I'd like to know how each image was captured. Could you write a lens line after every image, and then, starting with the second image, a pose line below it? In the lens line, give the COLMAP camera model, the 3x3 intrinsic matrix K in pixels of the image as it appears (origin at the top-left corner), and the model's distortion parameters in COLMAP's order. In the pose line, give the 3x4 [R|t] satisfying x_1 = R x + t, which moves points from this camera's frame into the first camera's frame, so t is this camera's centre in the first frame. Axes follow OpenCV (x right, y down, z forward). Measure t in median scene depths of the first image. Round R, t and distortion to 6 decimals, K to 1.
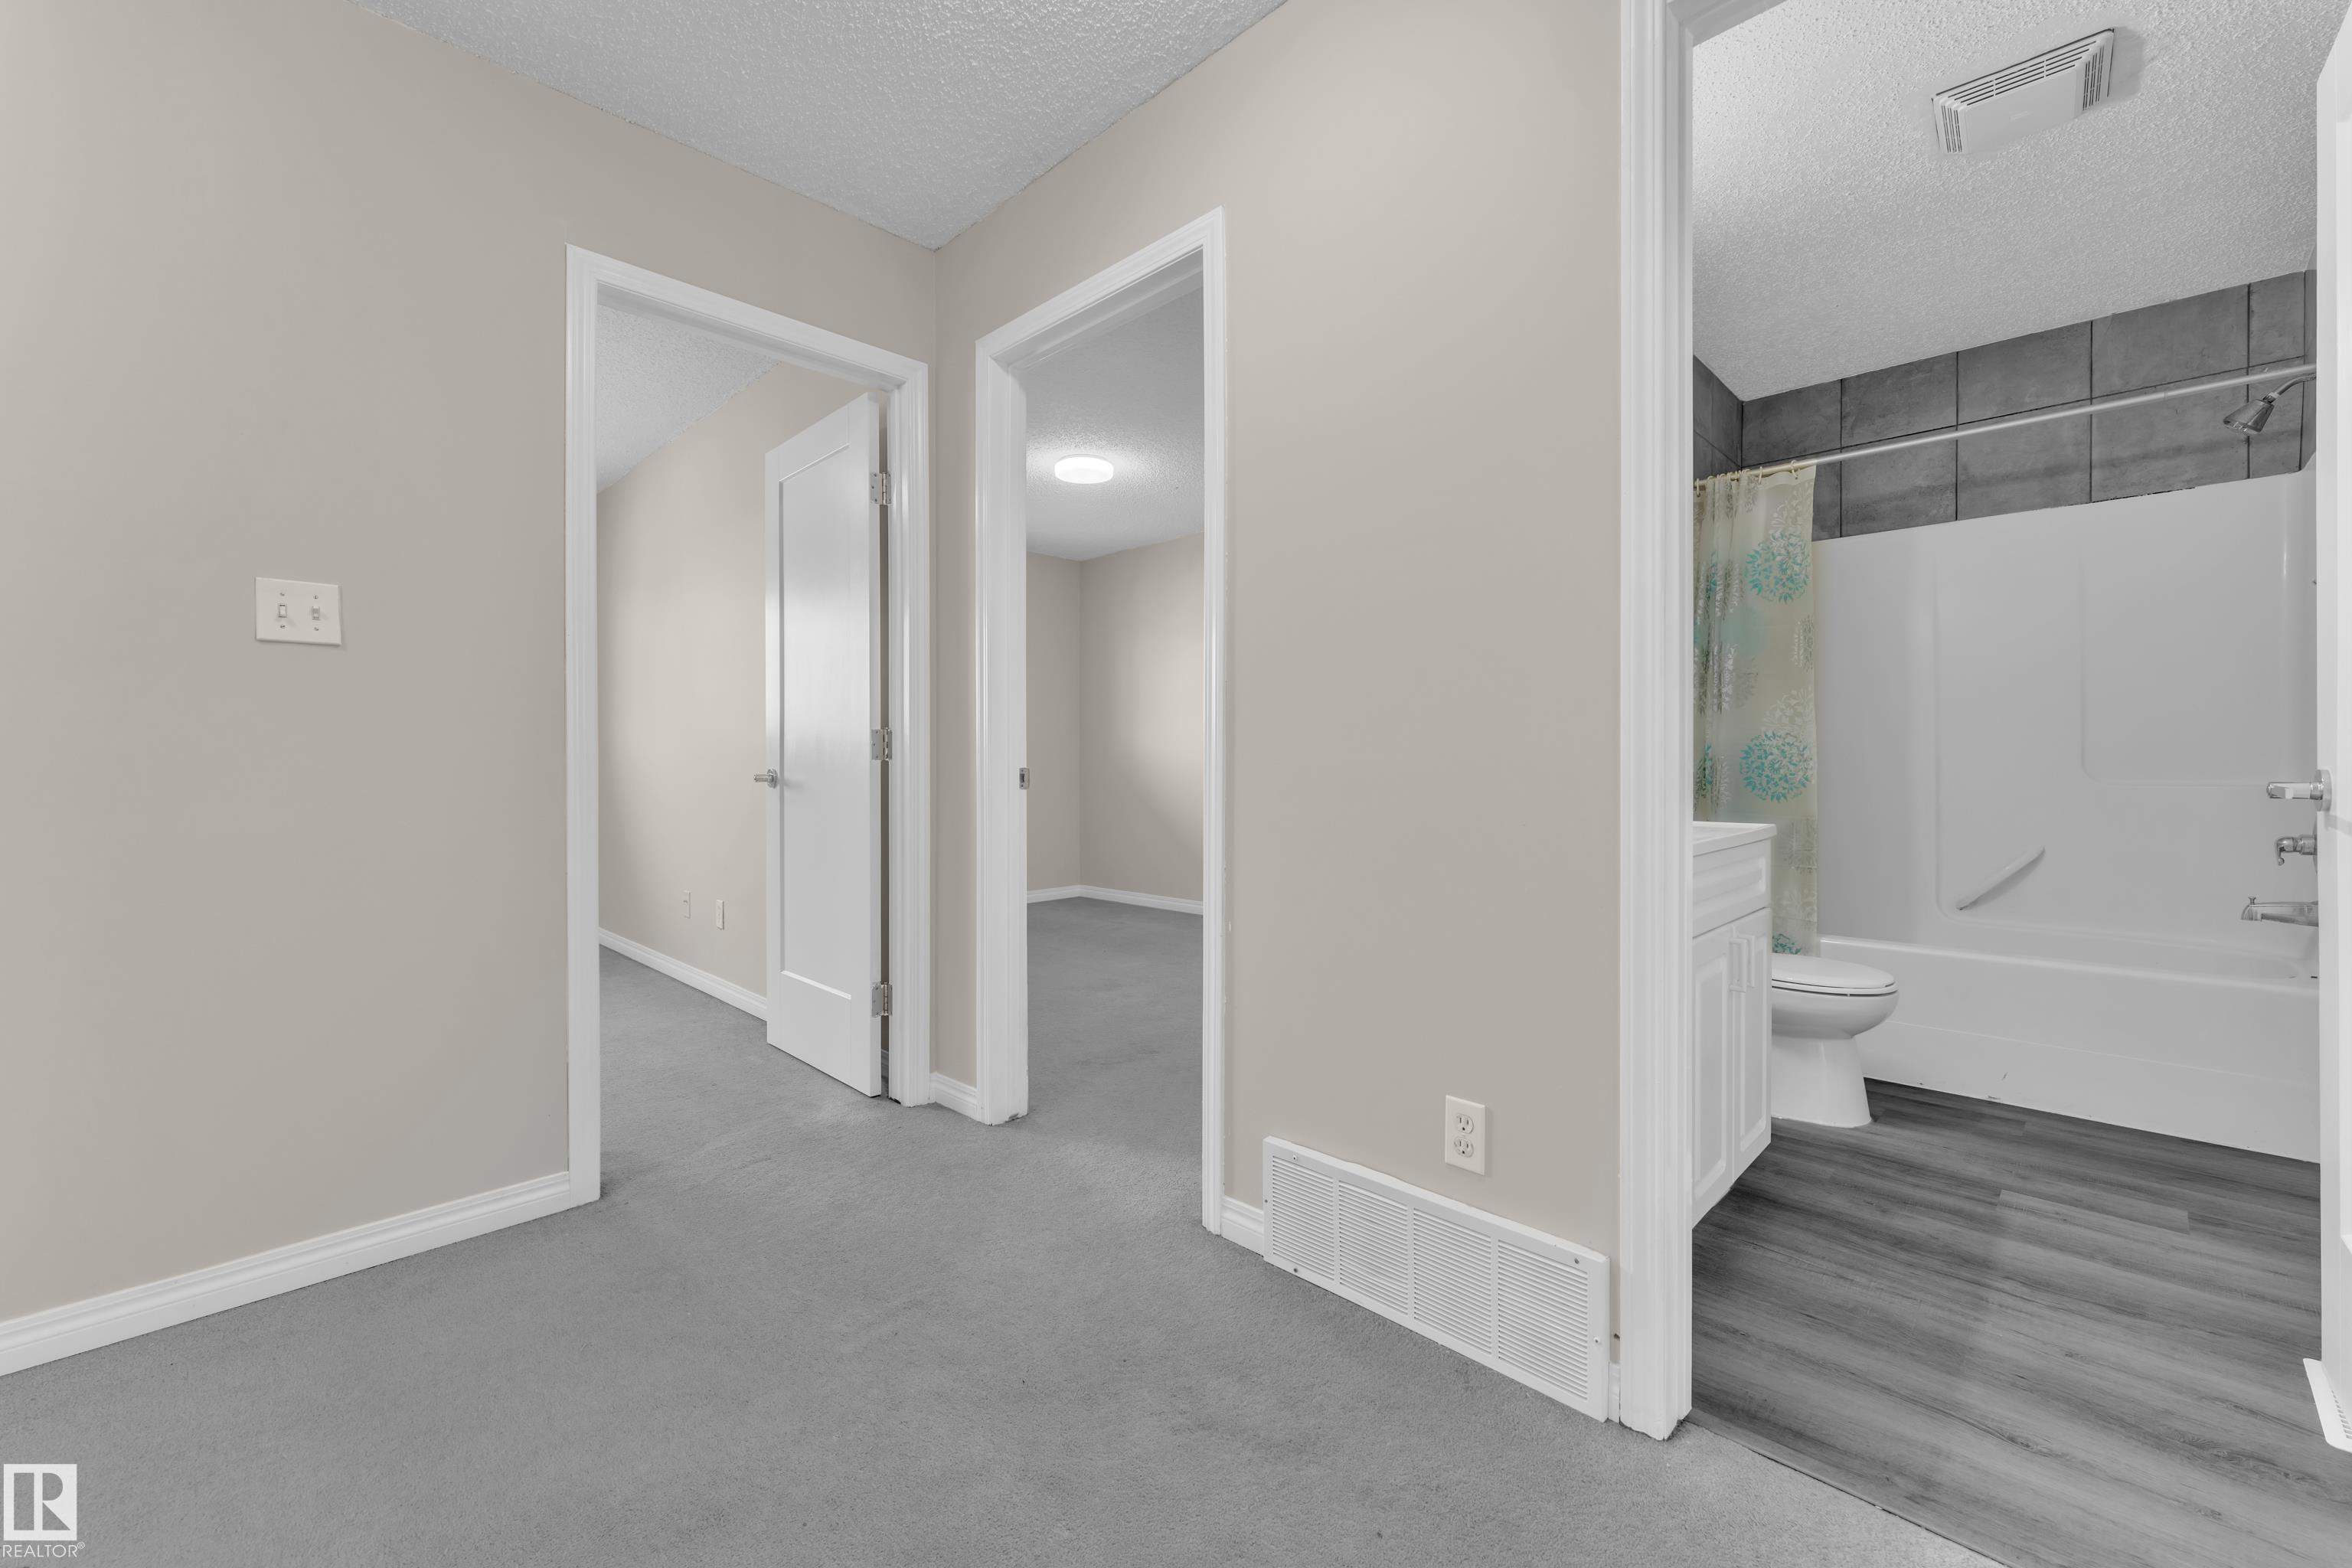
lens RADIAL K [[947.8, 0, 1173.6], [0, 947.8, 769.8], [0, 0, 1]] dist [0.004004, -0.000352]
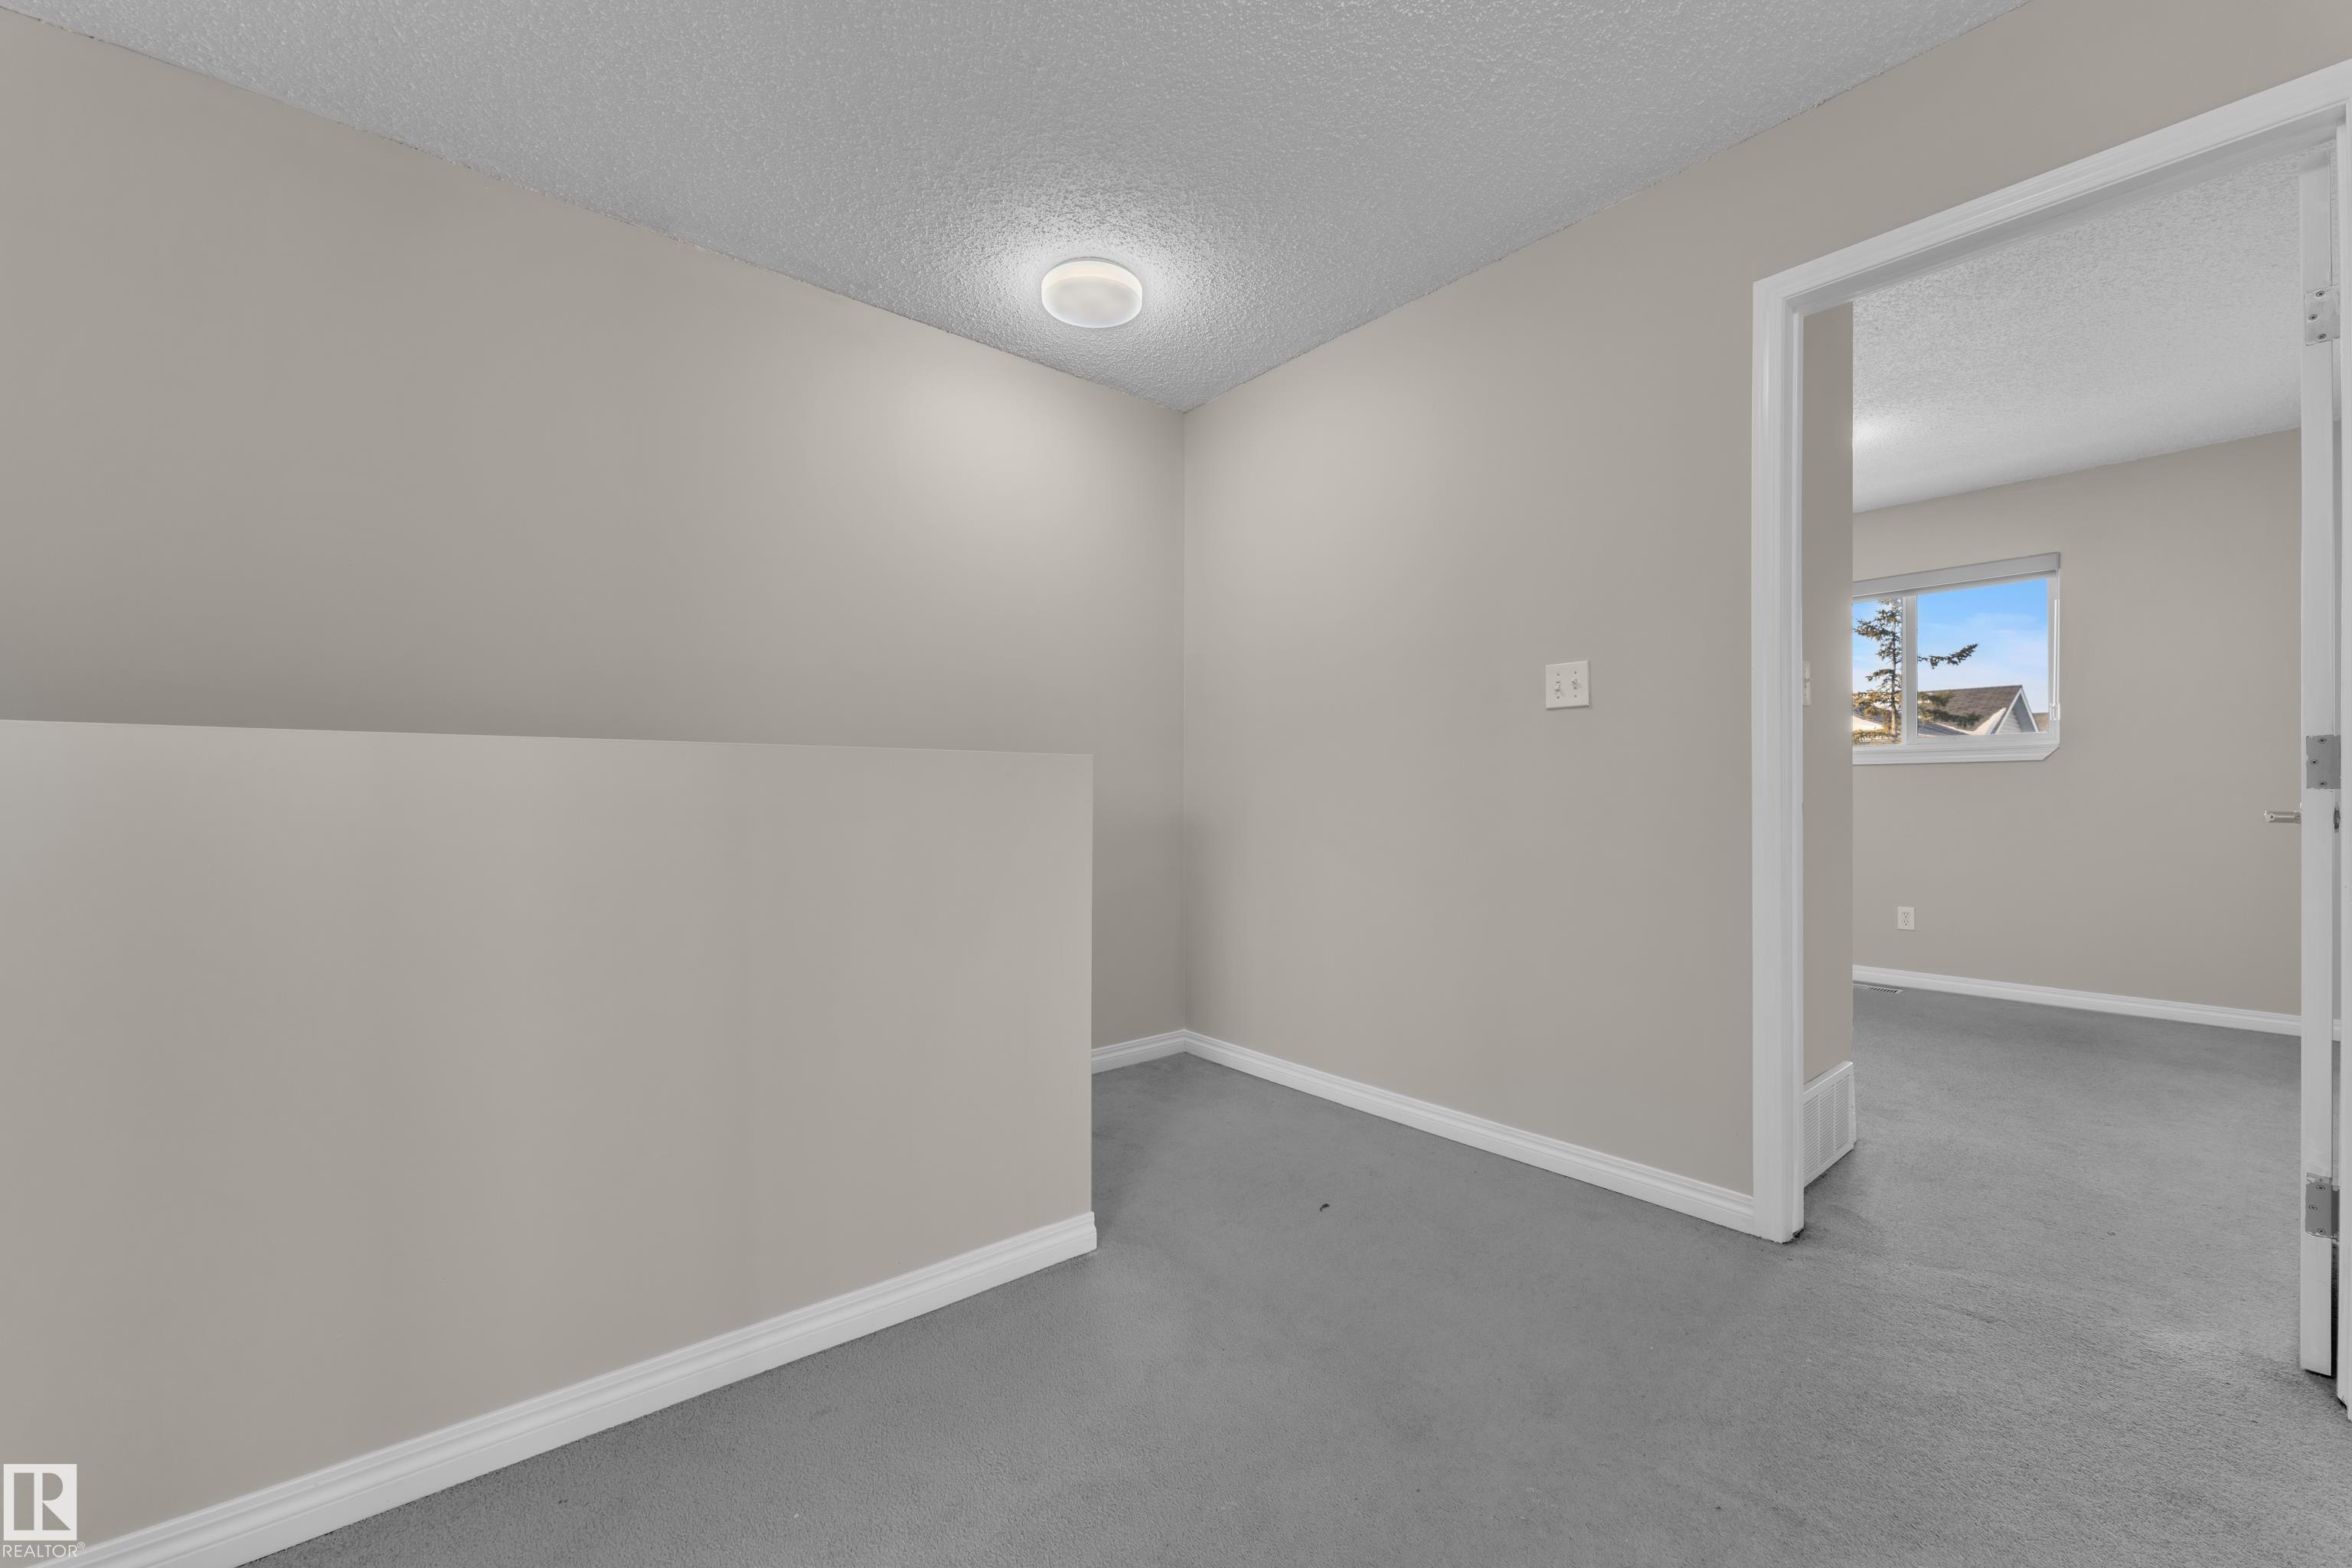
lens RADIAL K [[947.8, 0, 1175.3], [0, 947.8, 795.4], [0, 0, 1]] dist [0.004004, -0.000352]
pose [[-0.096598, 0.001369, -0.995322, 0.494517], [-0.002164, 0.999996, 0.001586, -0.007104], [0.995321, 0.002308, -0.096595, 0.557601]]
